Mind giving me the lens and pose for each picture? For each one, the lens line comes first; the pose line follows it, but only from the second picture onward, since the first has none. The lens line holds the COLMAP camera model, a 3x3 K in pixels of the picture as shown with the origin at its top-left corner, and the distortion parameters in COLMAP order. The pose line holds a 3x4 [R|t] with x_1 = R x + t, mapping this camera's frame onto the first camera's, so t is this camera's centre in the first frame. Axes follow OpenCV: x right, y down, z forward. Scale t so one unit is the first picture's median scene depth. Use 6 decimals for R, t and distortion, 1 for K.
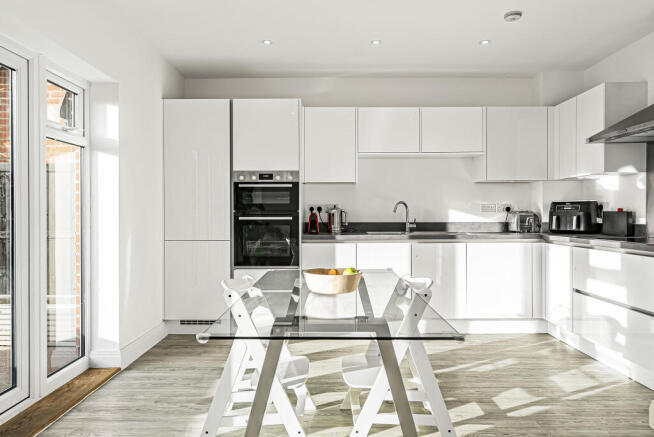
lens RADIAL K [[442.4, 0, 327.0], [0, 442.4, 218.5], [0, 0, 1]] dist [-0.000635, -0.000299]
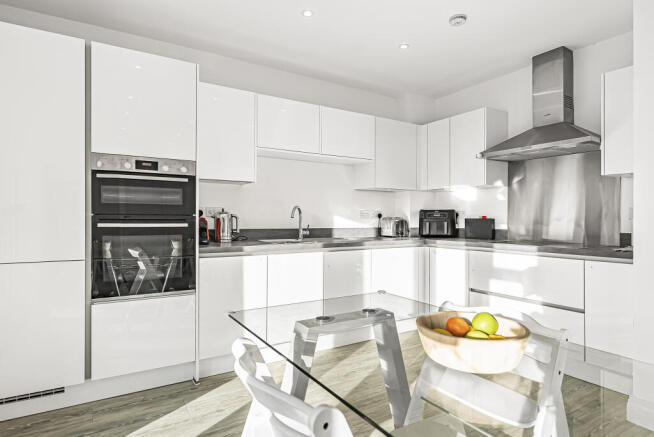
lens RADIAL K [[368.4, 0, 327.0], [0, 368.4, 218.5], [0, 0, 1]] dist [0.000238, -0.000708]
pose [[0.845348, 0.006487, 0.534176, -0.203090], [-0.000215, 0.999930, -0.011802, -0.003975], [-0.534215, 0.009862, 0.845291, 0.353213]]
